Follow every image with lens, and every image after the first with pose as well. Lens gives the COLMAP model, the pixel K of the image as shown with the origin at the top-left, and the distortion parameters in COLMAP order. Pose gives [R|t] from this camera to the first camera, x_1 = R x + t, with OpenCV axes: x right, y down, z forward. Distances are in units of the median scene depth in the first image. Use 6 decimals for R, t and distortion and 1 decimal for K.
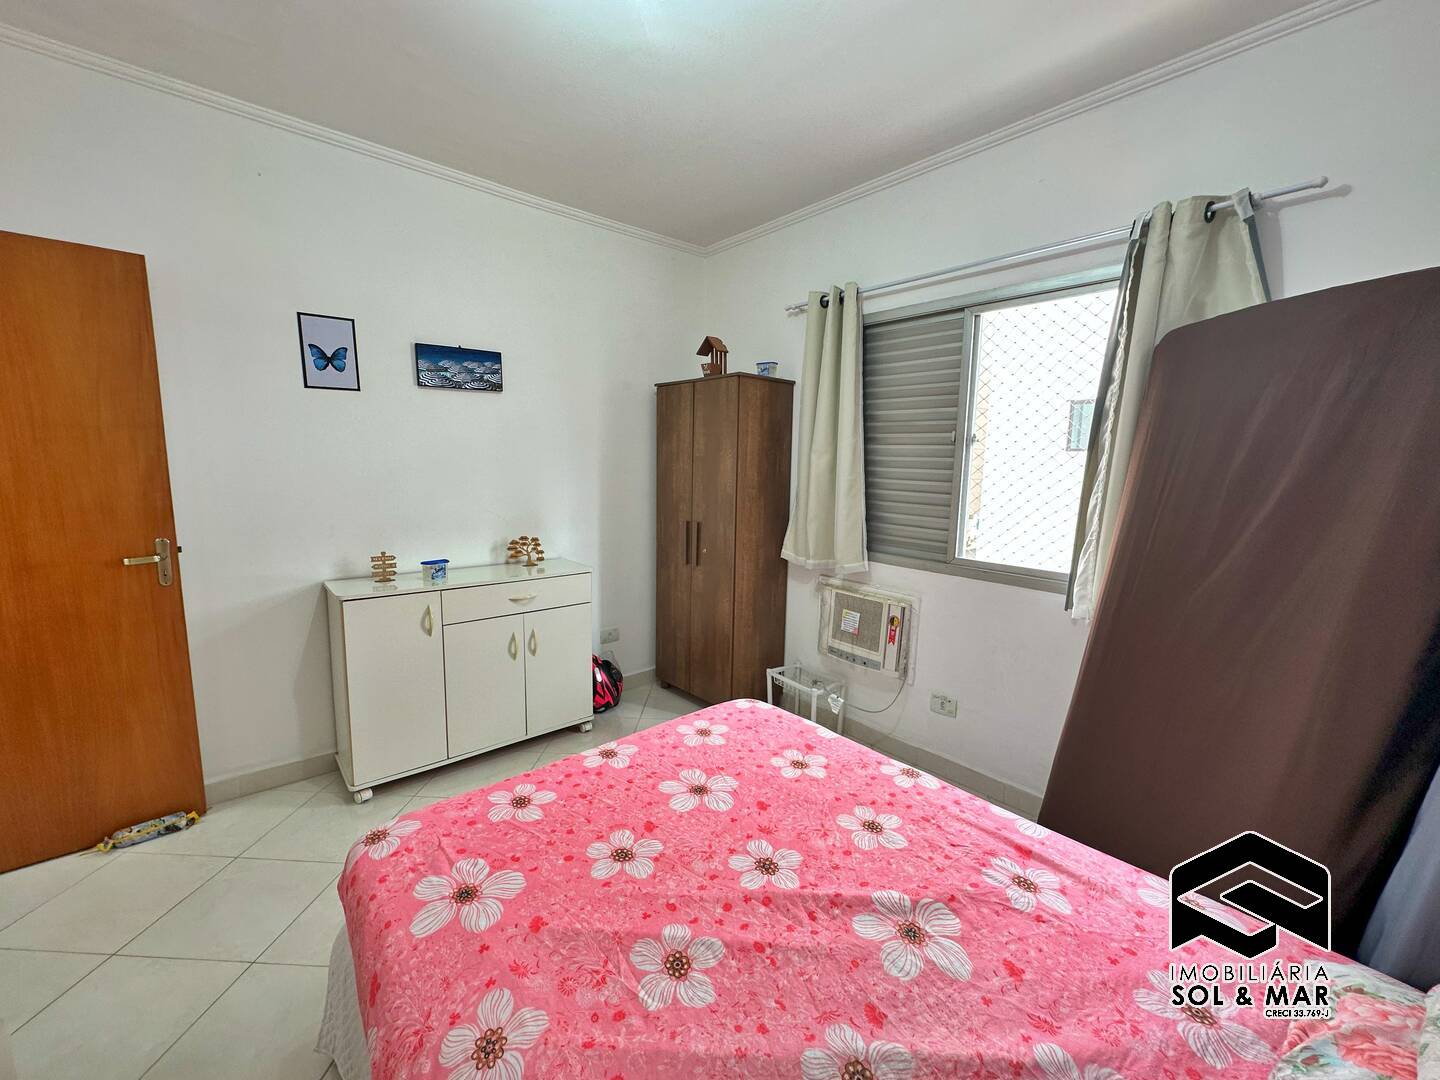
lens RADIAL K [[581.0, 0, 720.8], [0, 581.0, 534.1], [0, 0, 1]] dist [-0.003654, 0.001017]
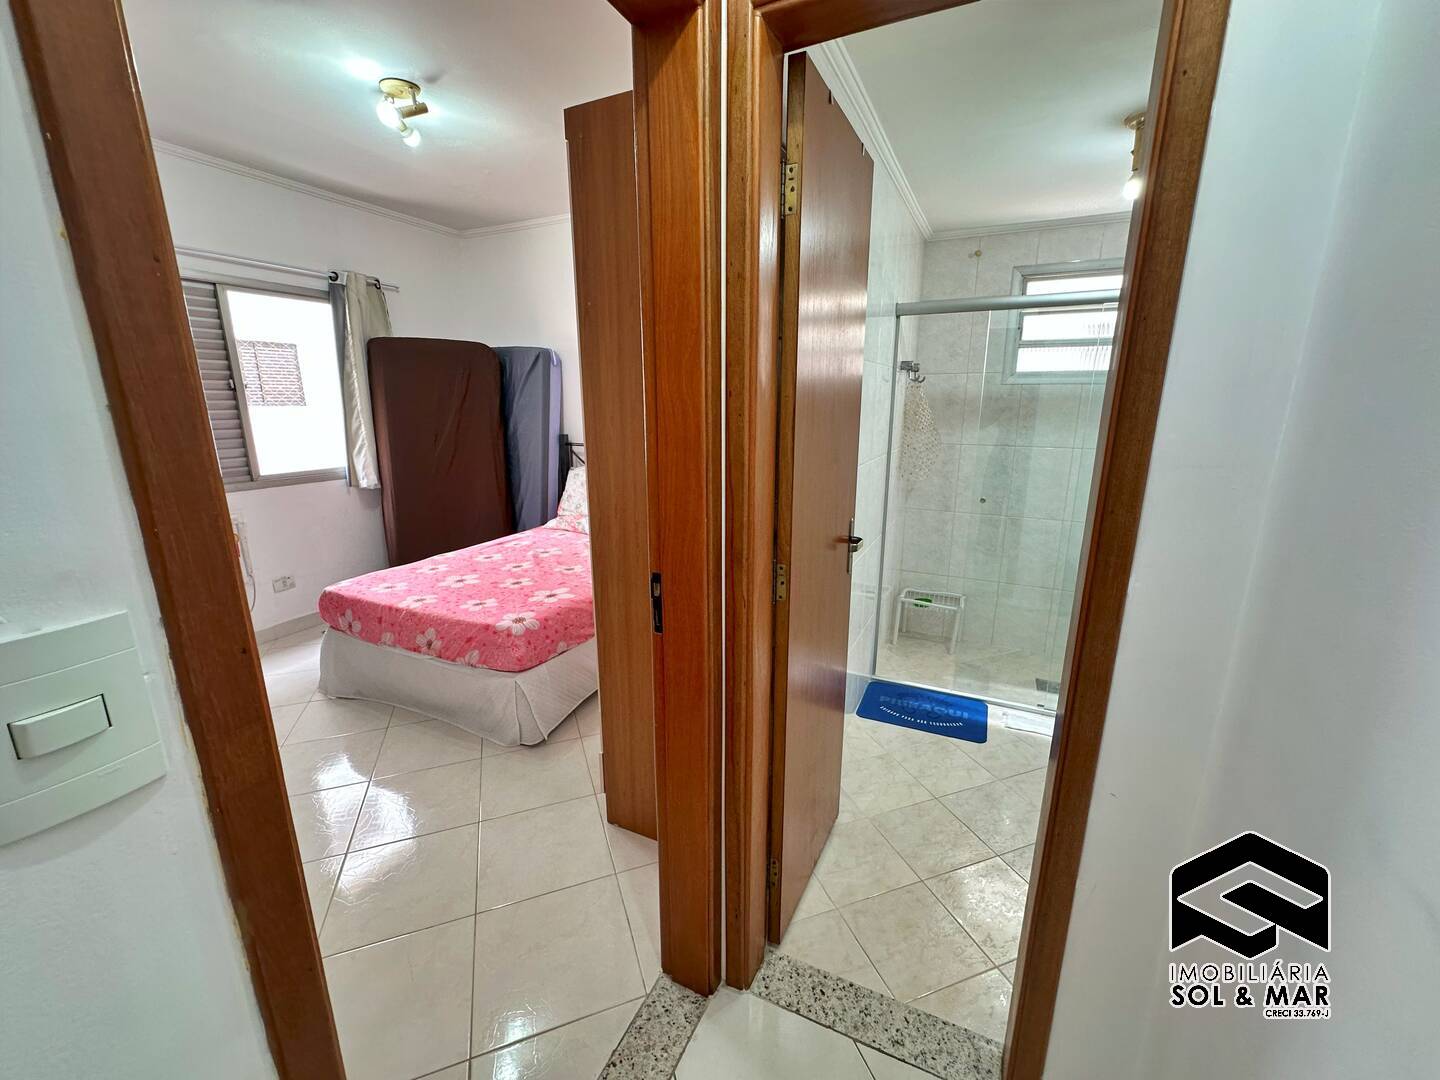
lens RADIAL K [[581.0, 0, 718.8], [0, 581.0, 539.7], [0, 0, 1]] dist [-0.003654, 0.001017]
pose [[-0.382481, -0.236469, 0.893191, -2.044916], [0.113869, 0.947263, 0.299545, -0.165162], [-0.916920, 0.216277, -0.335384, 0.830464]]
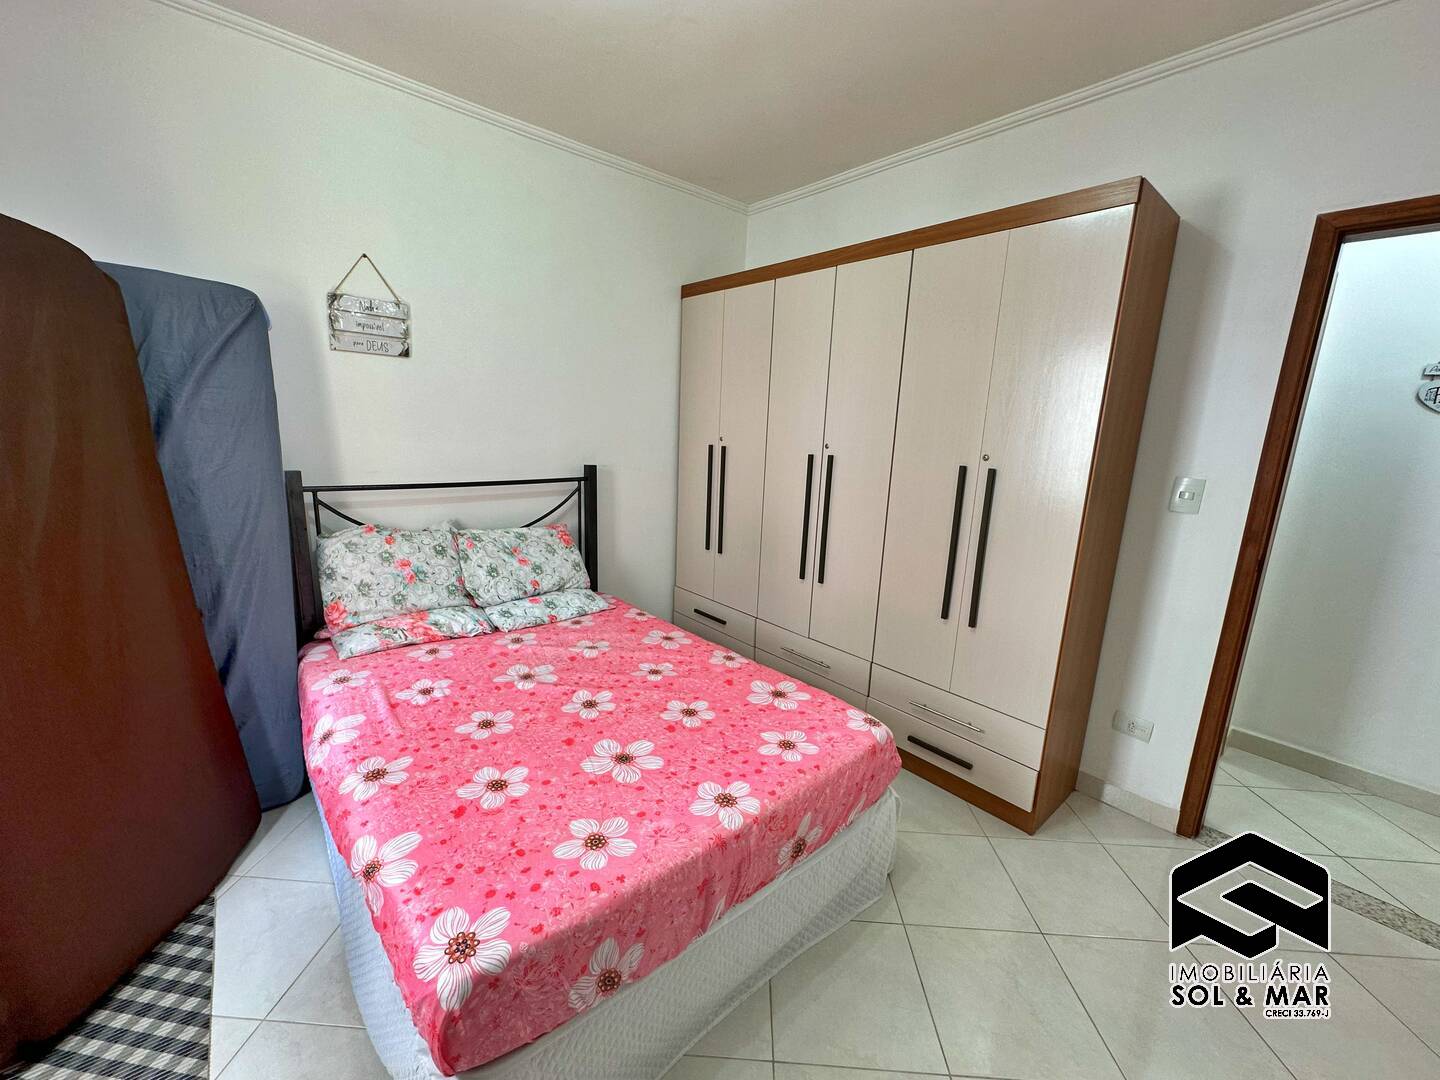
lens RADIAL K [[581.0, 0, 721.2], [0, 581.0, 537.1], [0, 0, 1]] dist [-0.003654, 0.001017]
pose [[-0.997971, -0.063660, -0.001168, -0.180553], [-0.060673, 0.945273, 0.320589, -0.254941], [-0.019305, 0.320010, -0.947218, 1.825952]]
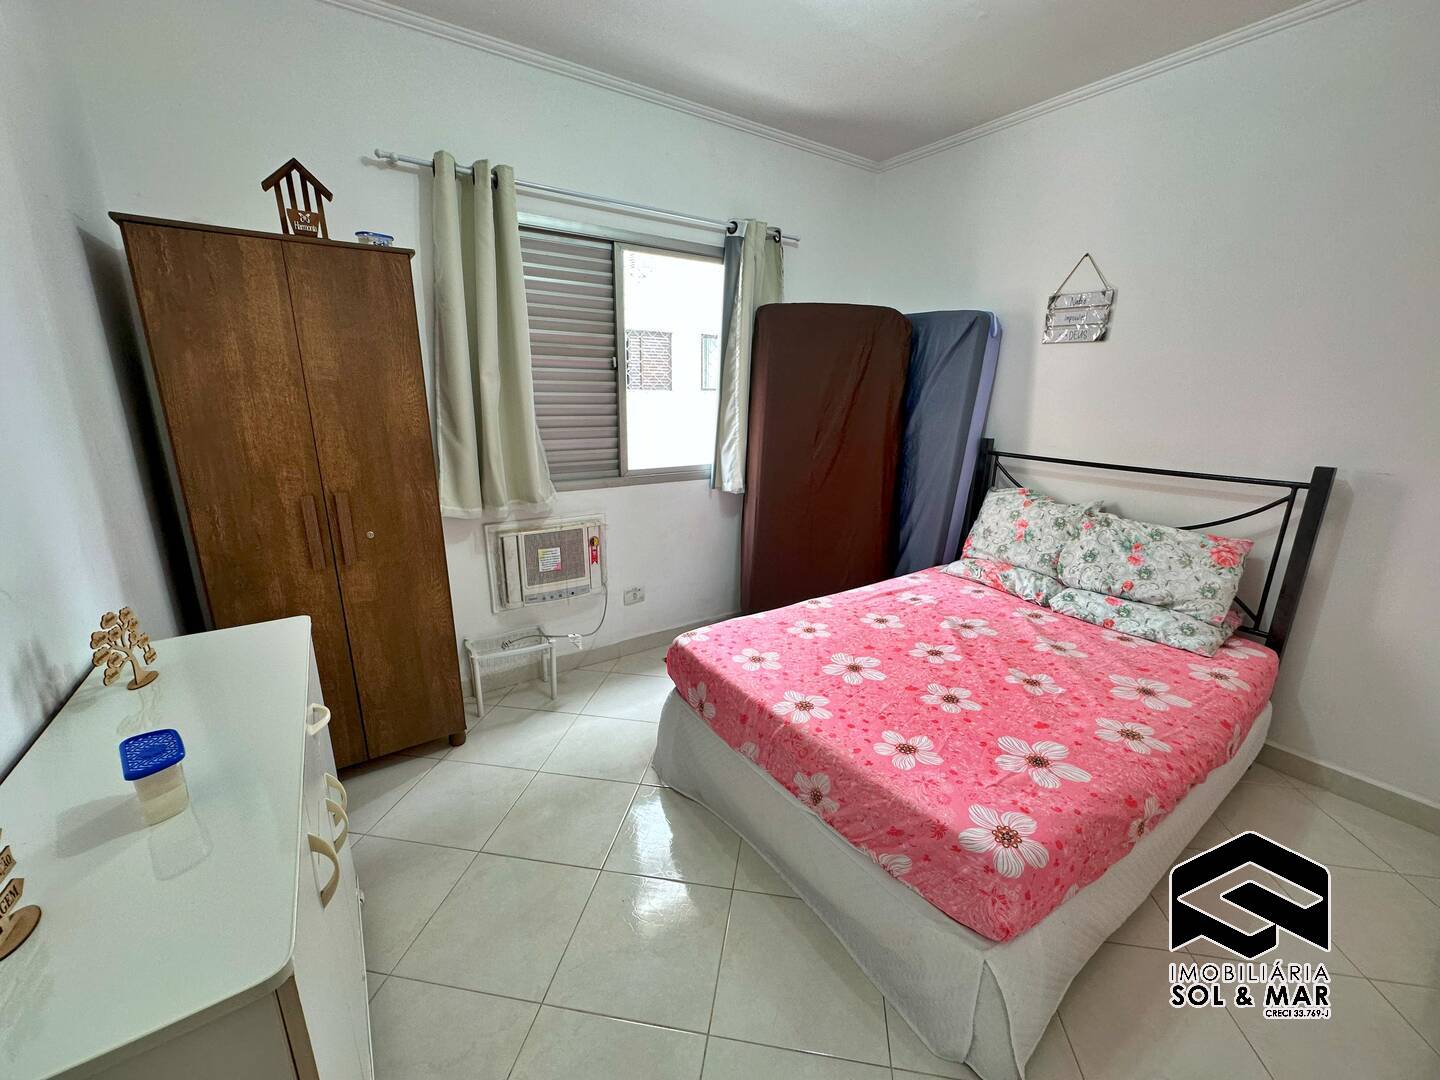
lens RADIAL K [[581.0, 0, 718.9], [0, 581.0, 538.0], [0, 0, 1]] dist [-0.003654, 0.001017]
pose [[0.129557, -0.268510, 0.954525, -1.172398], [0.116459, 0.960096, 0.254271, -0.168865], [-0.984709, 0.078220, 0.155658, 1.069029]]
